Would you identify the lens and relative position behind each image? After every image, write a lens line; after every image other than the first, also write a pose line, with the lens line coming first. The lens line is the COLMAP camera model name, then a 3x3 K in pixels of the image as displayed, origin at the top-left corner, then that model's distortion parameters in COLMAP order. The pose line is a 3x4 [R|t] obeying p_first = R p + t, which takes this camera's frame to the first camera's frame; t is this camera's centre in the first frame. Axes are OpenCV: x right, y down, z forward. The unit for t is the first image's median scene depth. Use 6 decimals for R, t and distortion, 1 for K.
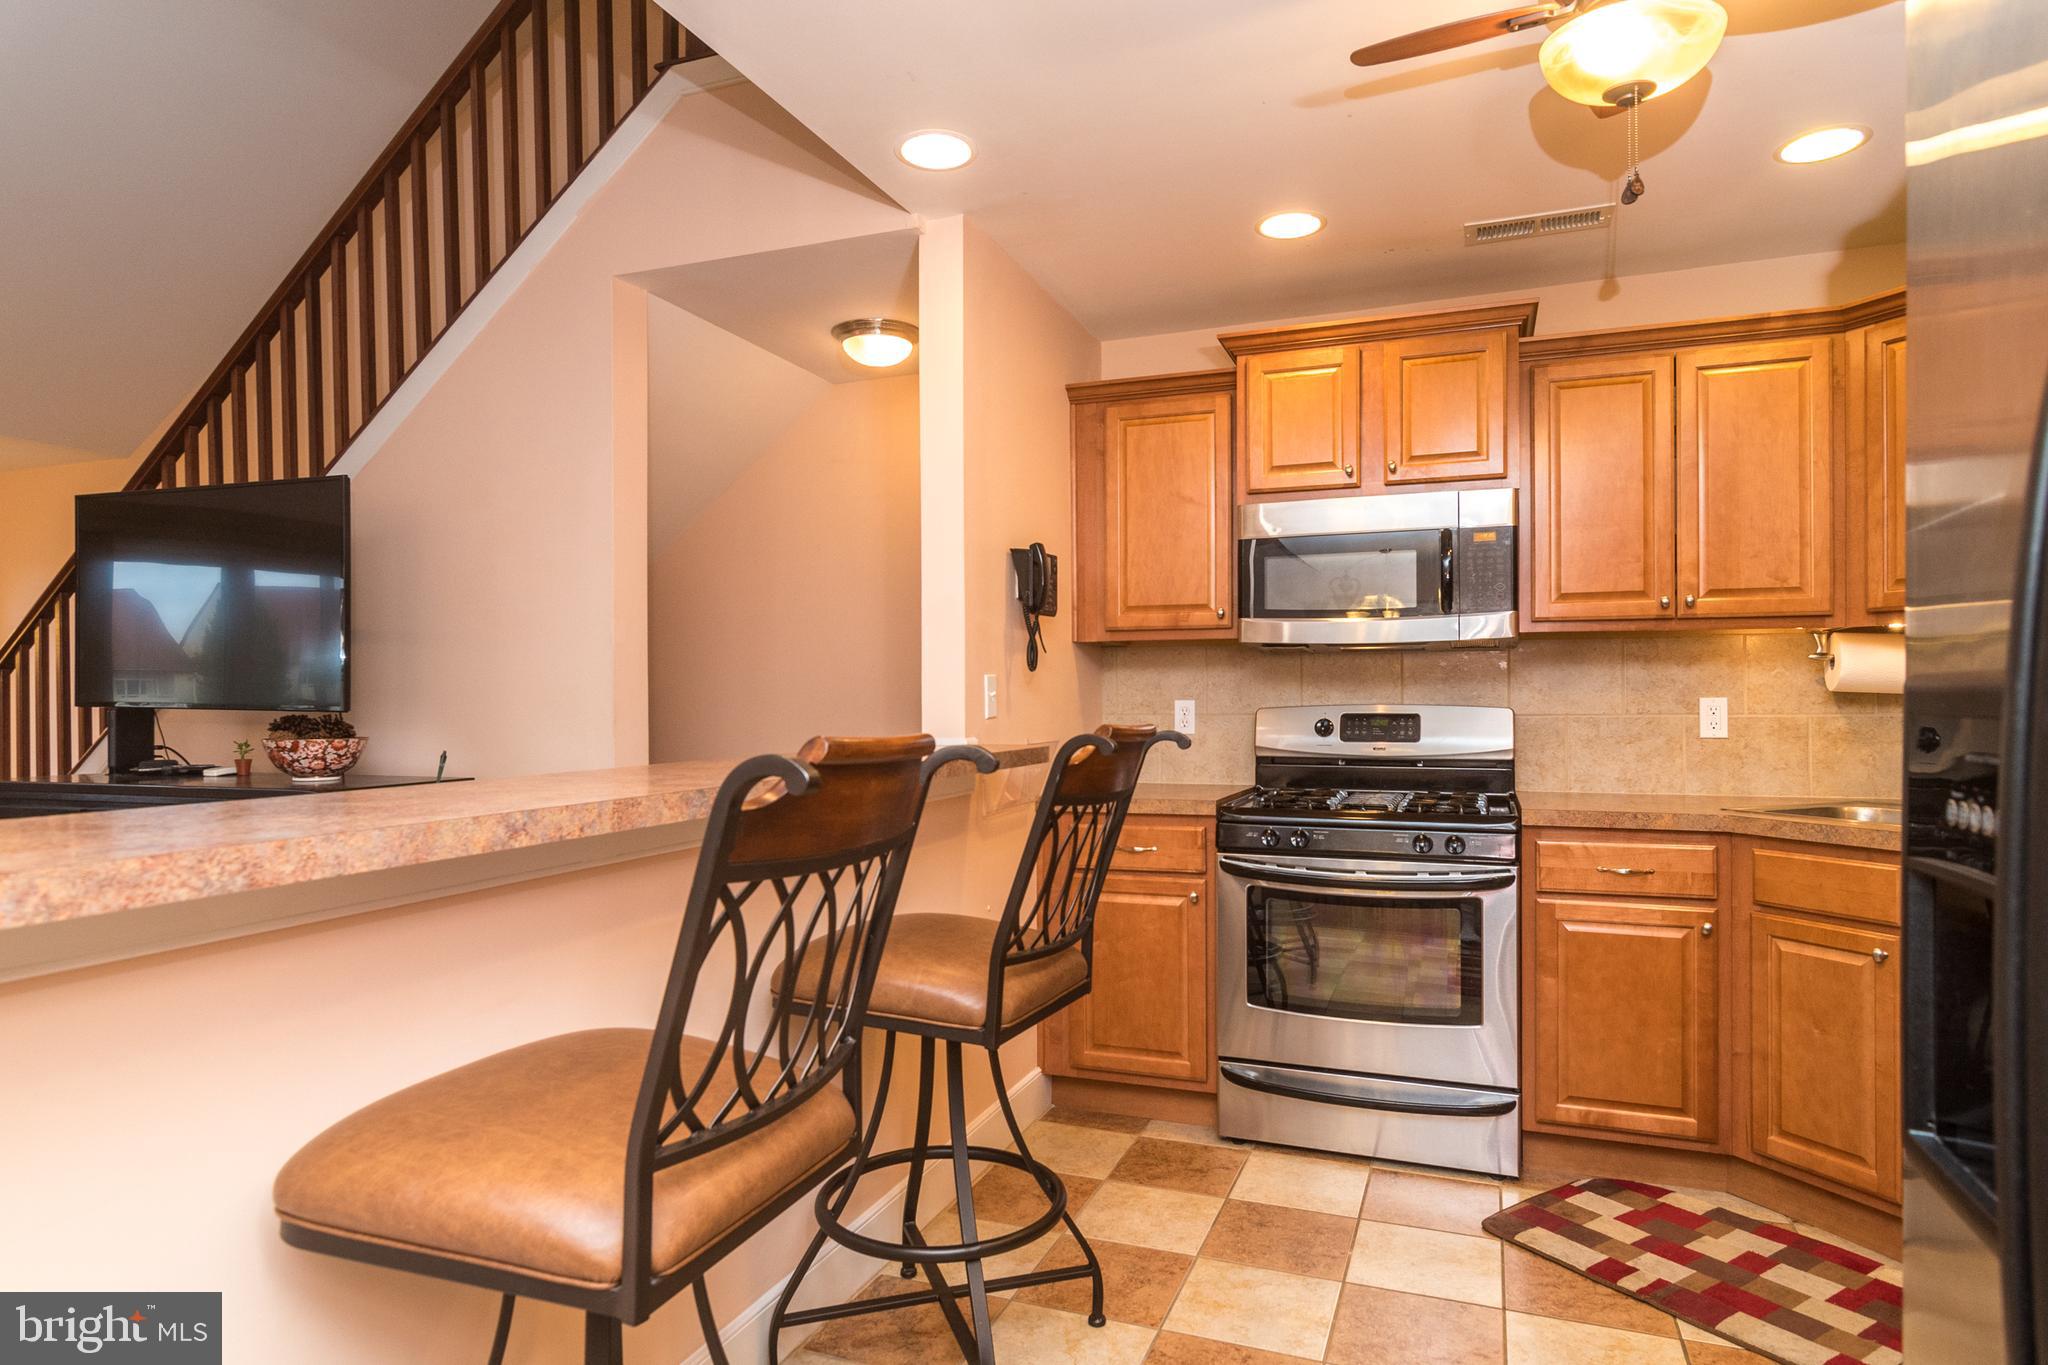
lens RADIAL K [[1184.8, 0, 1025.8], [0, 1184.8, 693.6], [0, 0, 1]] dist [-0.002353, 0.000239]
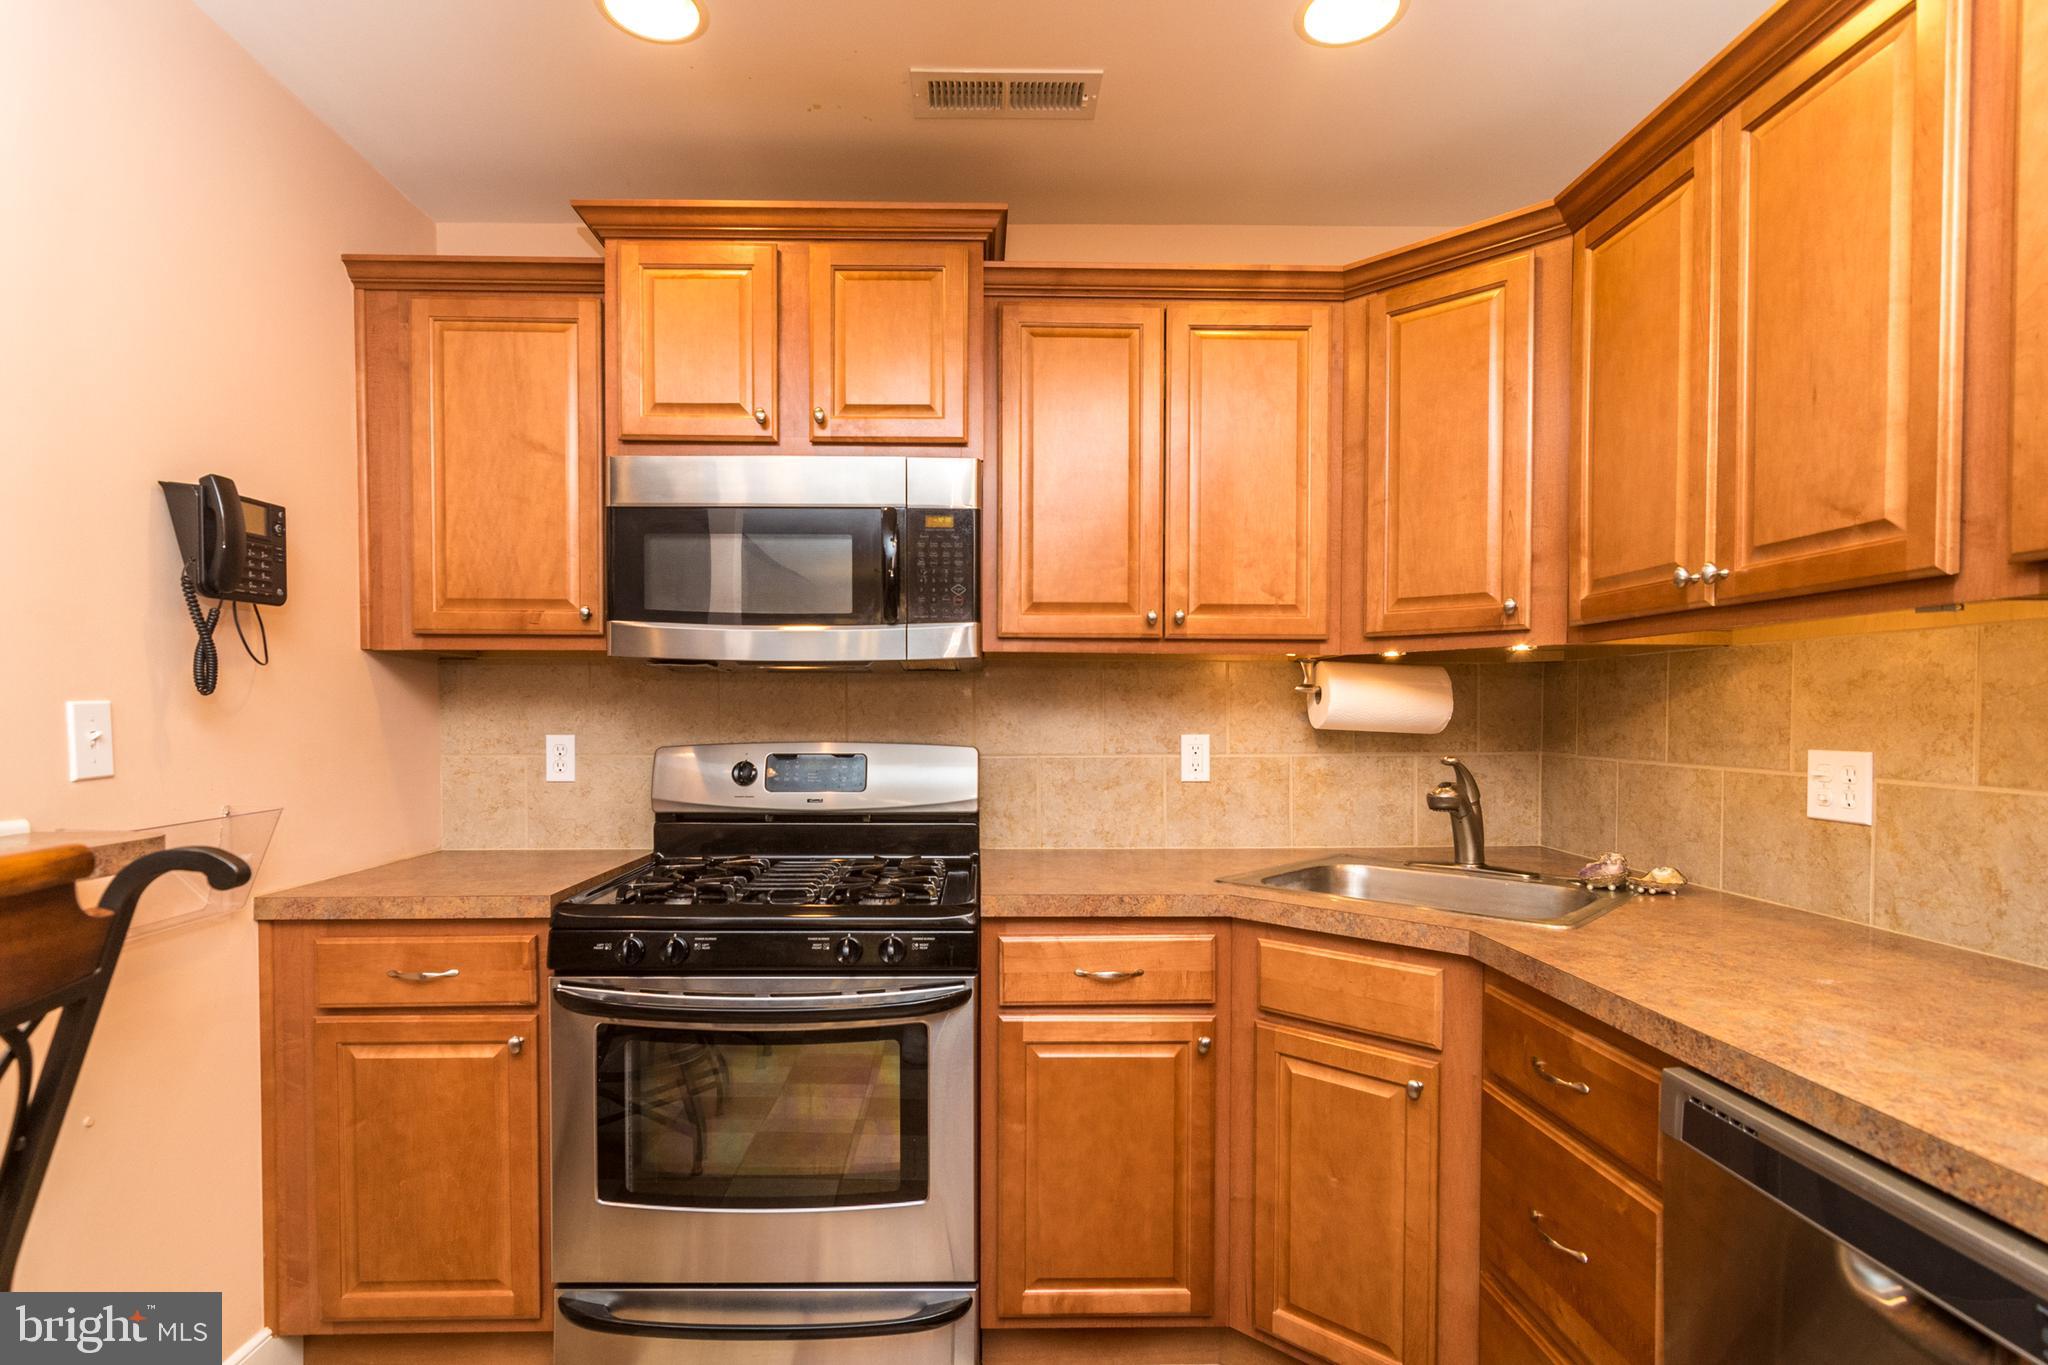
lens RADIAL K [[1019.8, 0, 1030.0], [0, 1019.8, 698.2], [0, 0, 1]] dist [-0.002784, -0.000657]
pose [[0.913787, 0.009641, 0.406078, 0.180372], [-0.005538, 0.999921, -0.011278, -0.014508], [-0.406155, 0.008057, 0.913769, 0.392777]]
